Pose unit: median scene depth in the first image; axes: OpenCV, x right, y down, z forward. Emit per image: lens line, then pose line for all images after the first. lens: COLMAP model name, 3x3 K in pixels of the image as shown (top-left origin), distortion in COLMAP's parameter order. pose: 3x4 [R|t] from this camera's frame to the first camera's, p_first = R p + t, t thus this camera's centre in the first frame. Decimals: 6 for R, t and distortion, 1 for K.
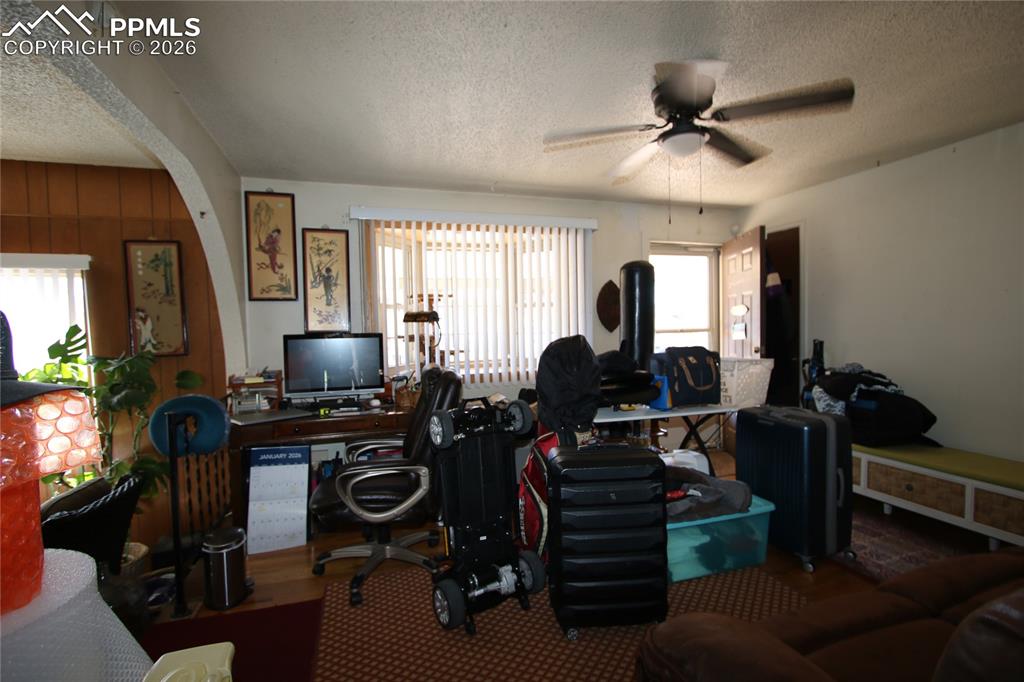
lens RADIAL K [[470.9, 0, 517.1], [0, 470.9, 348.5], [0, 0, 1]] dist [-0.017385, 0.000134]
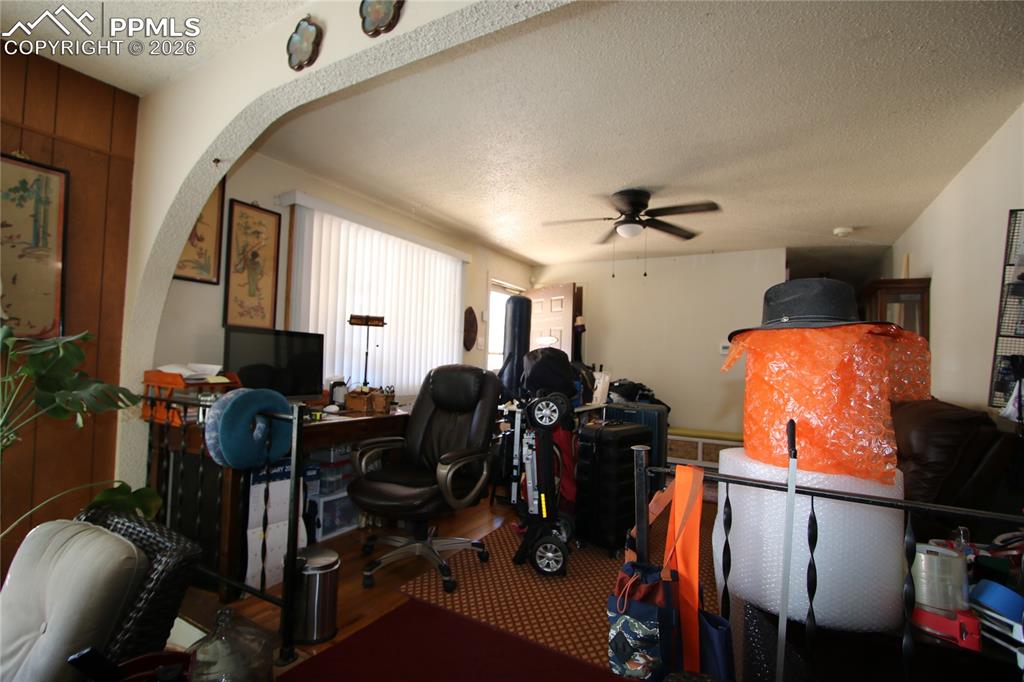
lens RADIAL K [[481.7, 0, 511.9], [0, 481.7, 346.3], [0, 0, 1]] dist [-0.003441, -0.000171]
pose [[0.729773, 0.068028, 0.680297, -0.658974], [-0.017143, 0.996545, -0.081262, 0.060876], [-0.683475, 0.047641, 0.728418, 0.066818]]
